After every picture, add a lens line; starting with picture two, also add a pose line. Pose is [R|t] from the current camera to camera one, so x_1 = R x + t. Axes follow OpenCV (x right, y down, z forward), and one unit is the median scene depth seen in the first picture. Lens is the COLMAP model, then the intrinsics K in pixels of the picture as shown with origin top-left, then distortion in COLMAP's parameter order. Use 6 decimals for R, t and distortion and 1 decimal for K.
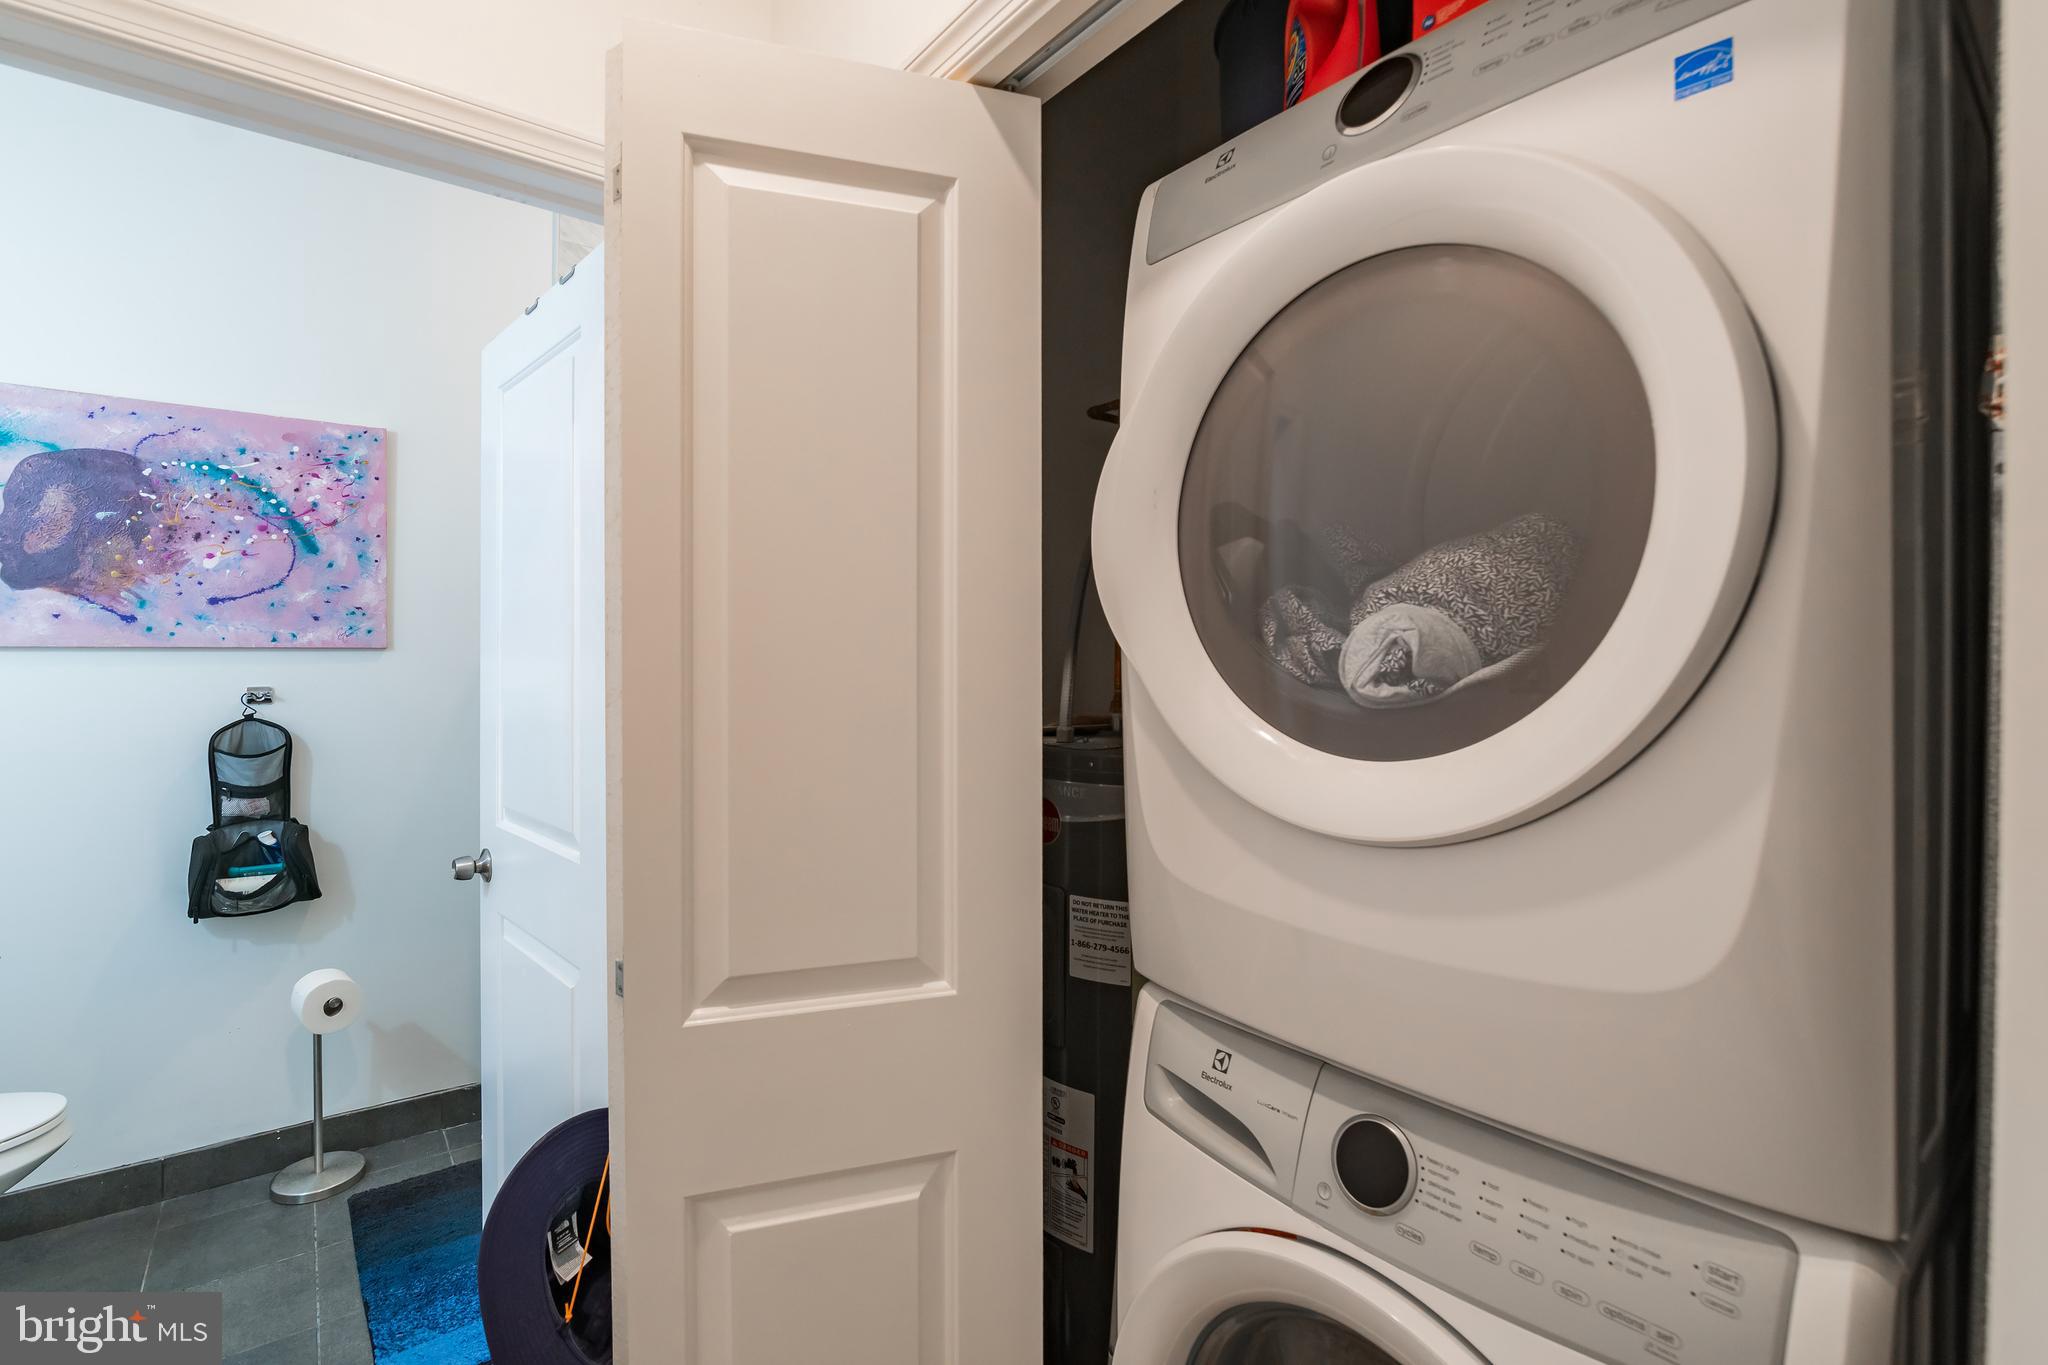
lens RADIAL K [[921.0, 0, 1030.5], [0, 921.0, 640.8], [0, 0, 1]] dist [-0.018227, 0.000655]
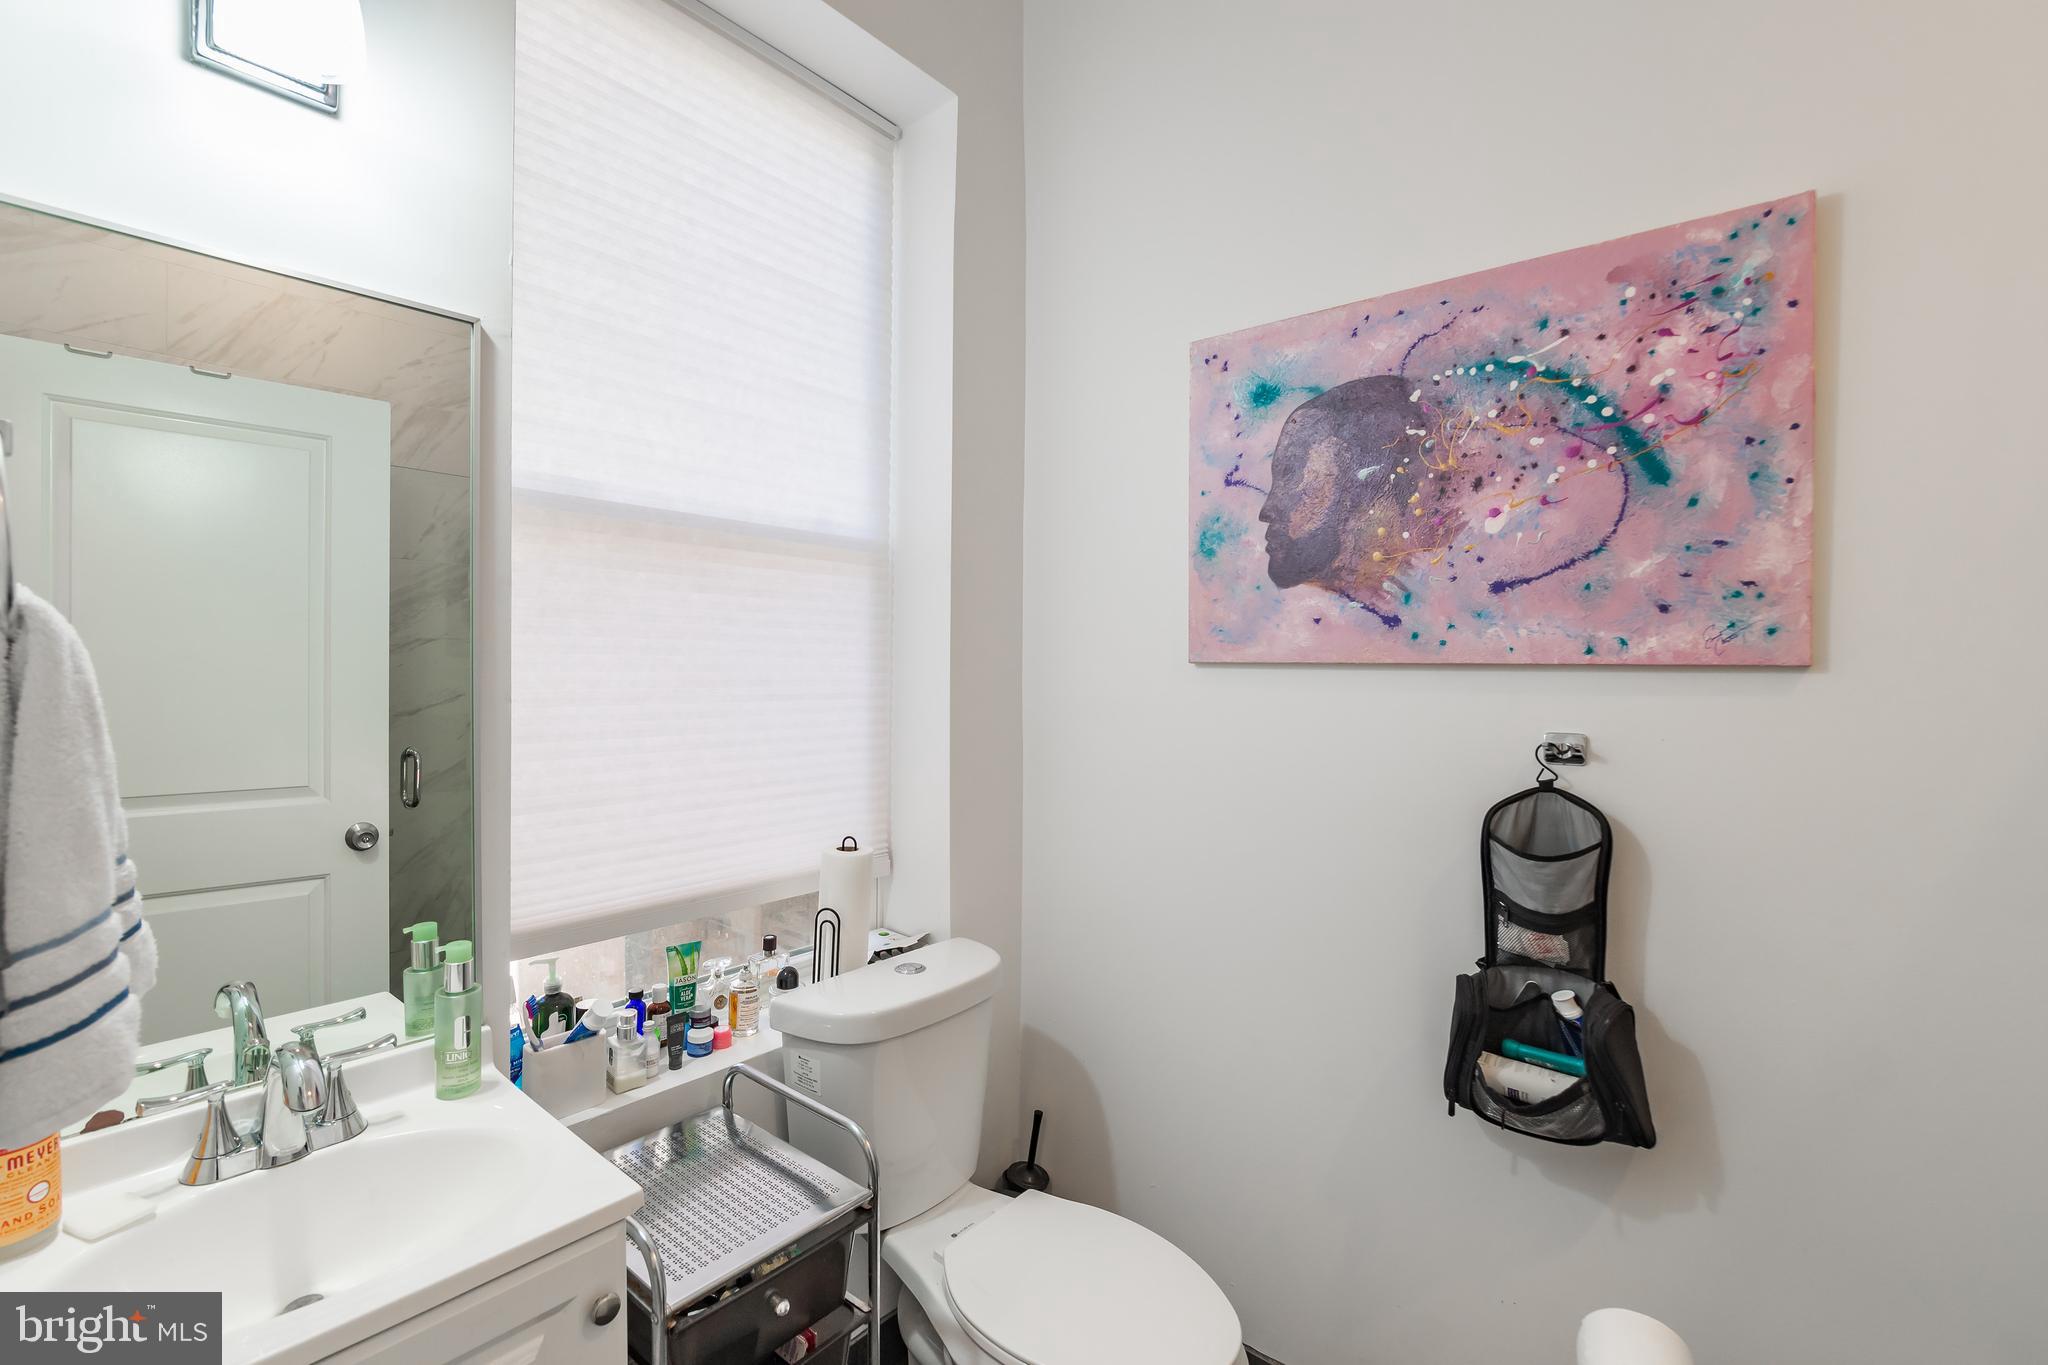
lens RADIAL K [[905.9, 0, 1024.1], [0, 905.9, 693.2], [0, 0, 1]] dist [-0.016940, 0.000289]
pose [[0.199647, 0.029123, -0.979435, -0.370043], [0.003180, 0.999534, 0.030369, 0.007239], [0.979863, -0.009178, 0.199461, 0.564099]]
